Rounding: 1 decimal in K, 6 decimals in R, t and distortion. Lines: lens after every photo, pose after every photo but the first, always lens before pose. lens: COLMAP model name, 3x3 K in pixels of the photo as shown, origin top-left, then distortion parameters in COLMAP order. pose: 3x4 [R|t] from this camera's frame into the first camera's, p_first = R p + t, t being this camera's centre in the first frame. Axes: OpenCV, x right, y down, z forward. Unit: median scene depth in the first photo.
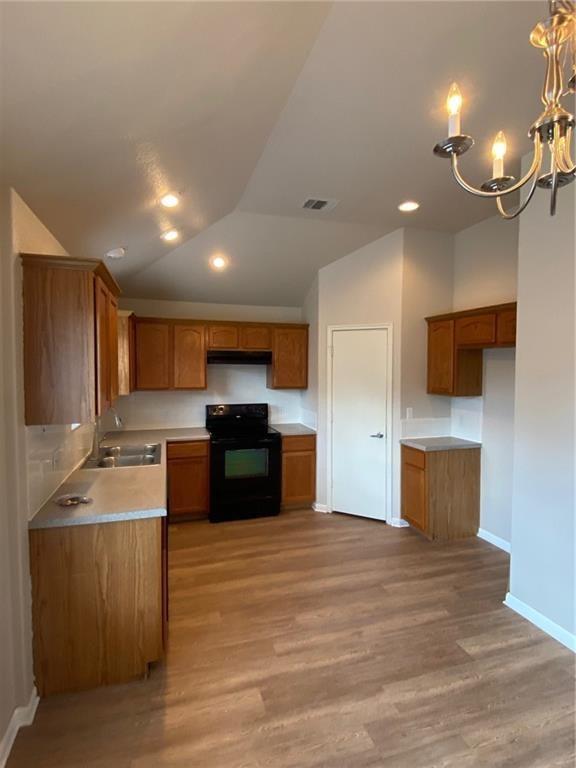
lens RADIAL K [[401.9, 0, 288.0], [0, 401.9, 384.0], [0, 0, 1]] dist [0.019820, -0.000361]
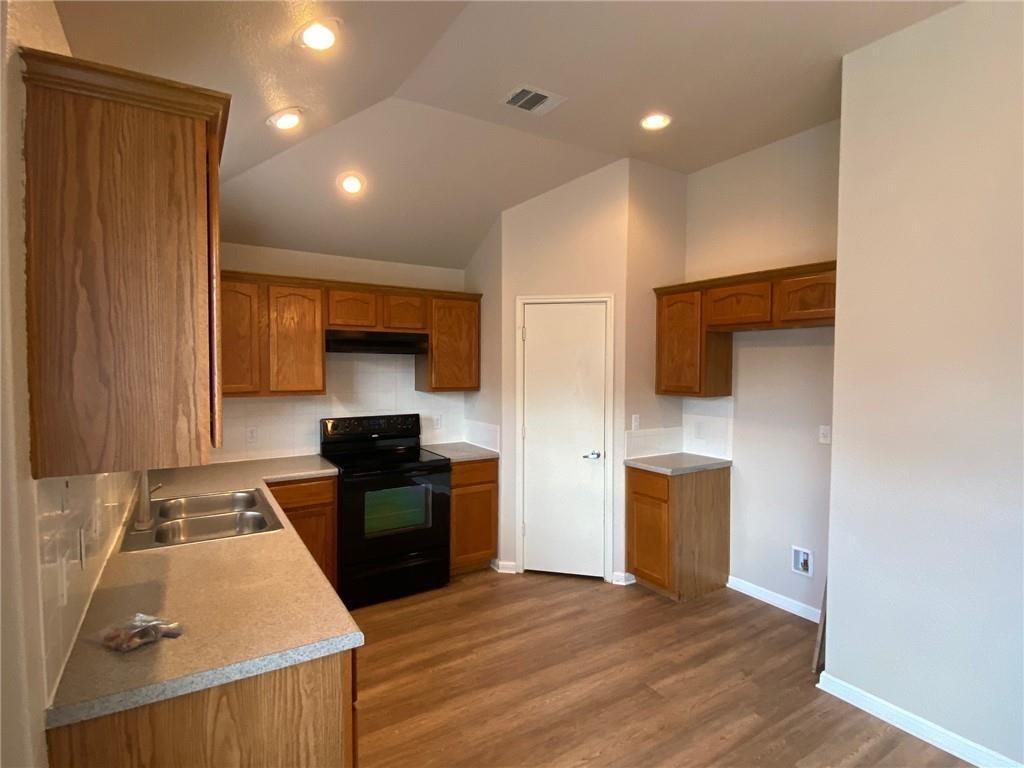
lens RADIAL K [[524.0, 0, 512.0], [0, 524.0, 384.0], [0, 0, 1]] dist [0.027215, -0.015687]
pose [[0.966886, -0.009757, 0.255023, -0.149679], [0.011422, 0.999922, -0.005047, 0.008157], [-0.254954, 0.007793, 0.966922, 0.170872]]
